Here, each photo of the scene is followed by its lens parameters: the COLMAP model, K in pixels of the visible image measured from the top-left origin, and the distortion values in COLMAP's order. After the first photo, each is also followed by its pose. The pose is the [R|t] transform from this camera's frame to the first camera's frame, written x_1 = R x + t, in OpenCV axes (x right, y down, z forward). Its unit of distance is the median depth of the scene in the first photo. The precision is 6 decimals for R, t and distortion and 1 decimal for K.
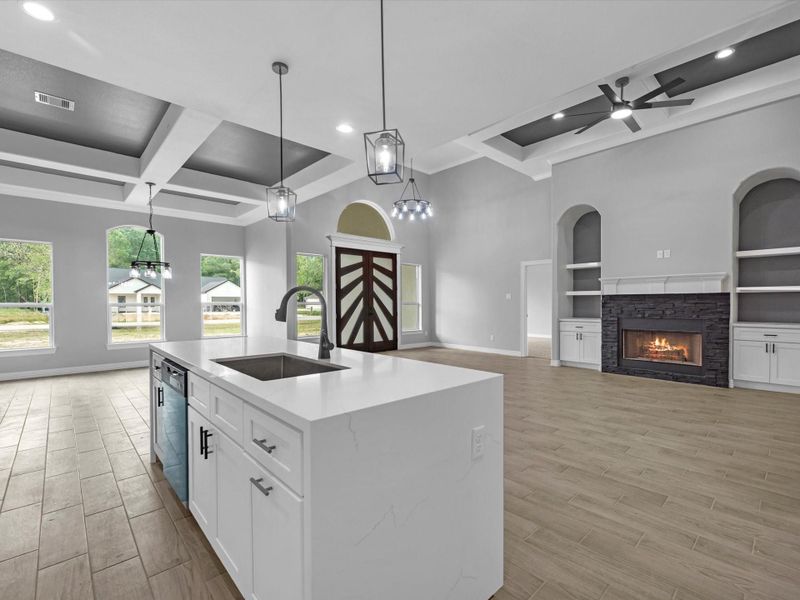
lens RADIAL K [[377.6, 0, 397.2], [0, 377.6, 303.8], [0, 0, 1]] dist [0.000280, 0.000136]
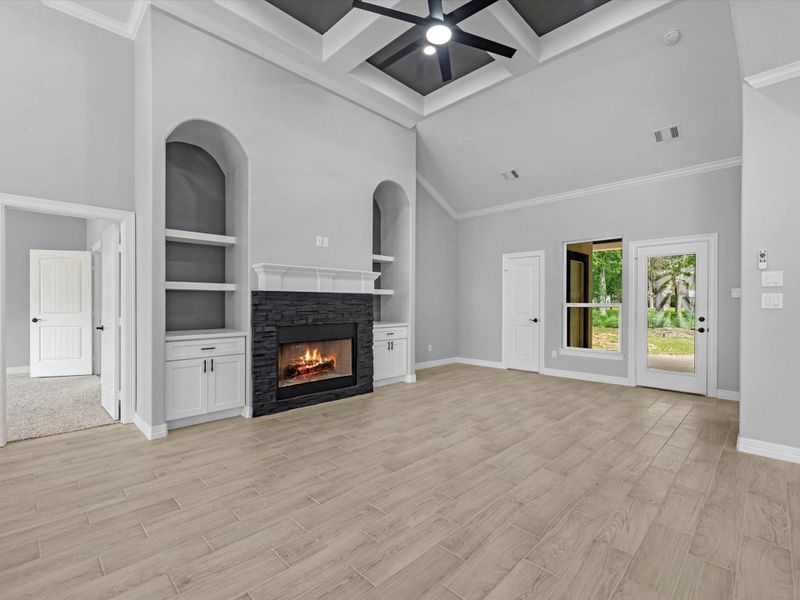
lens RADIAL K [[377.6, 0, 397.2], [0, 377.6, 303.8], [0, 0, 1]] dist [0.000280, 0.000136]
pose [[-0.046958, -0.003580, 0.998890, -0.084136], [0.000851, 0.999993, 0.003624, -0.005441], [-0.998897, 0.001020, -0.046954, 0.869674]]
